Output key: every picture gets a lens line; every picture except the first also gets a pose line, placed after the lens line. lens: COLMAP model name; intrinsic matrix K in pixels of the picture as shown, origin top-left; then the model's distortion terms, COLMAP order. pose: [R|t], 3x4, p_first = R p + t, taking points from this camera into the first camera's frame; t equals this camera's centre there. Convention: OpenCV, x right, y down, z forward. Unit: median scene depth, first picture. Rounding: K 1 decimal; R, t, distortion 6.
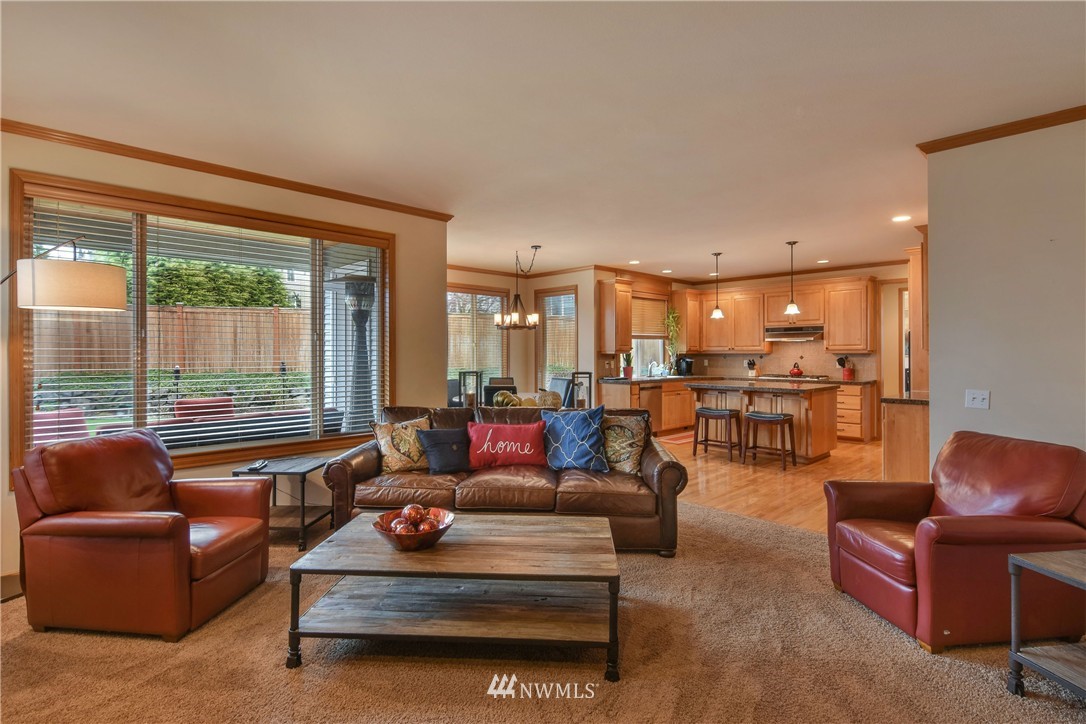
lens RADIAL K [[534.5, 0, 537.9], [0, 534.5, 356.4], [0, 0, 1]] dist [-0.000344, -0.000442]
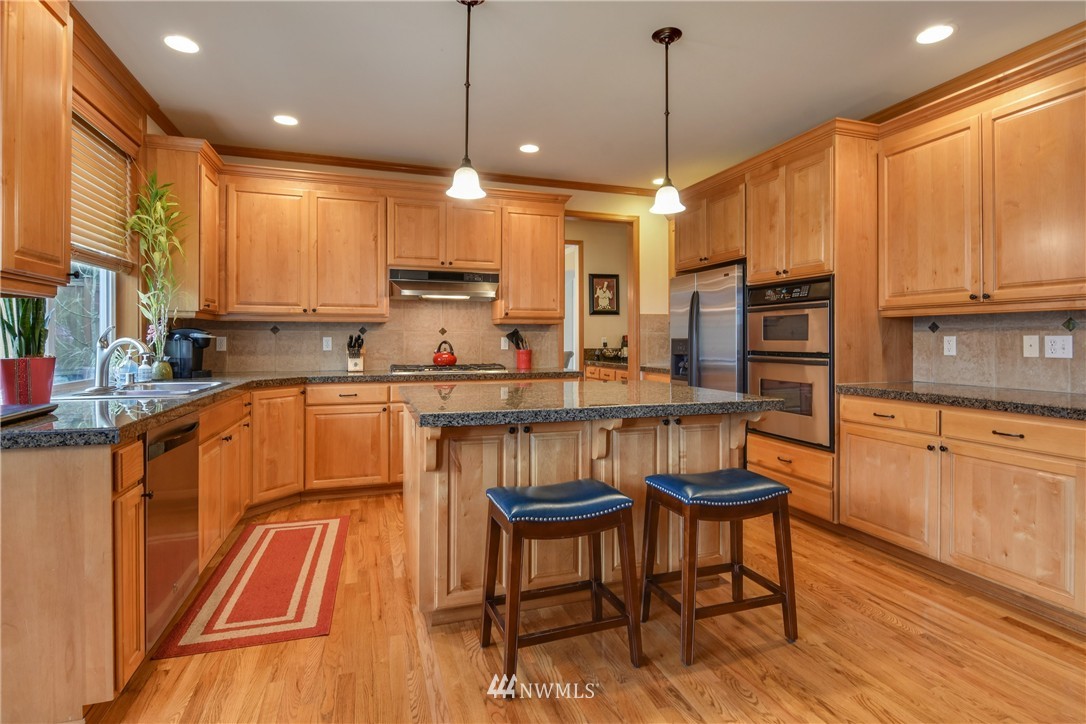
lens RADIAL K [[525.6, 0, 544.8], [0, 525.6, 338.5], [0, 0, 1]] dist [-0.000012, -0.000083]
pose [[0.437371, 0.003560, 0.899274, 0.062409], [-0.001263, 0.999994, -0.003344, 0.010372], [-0.899280, 0.000327, 0.437373, 0.652826]]
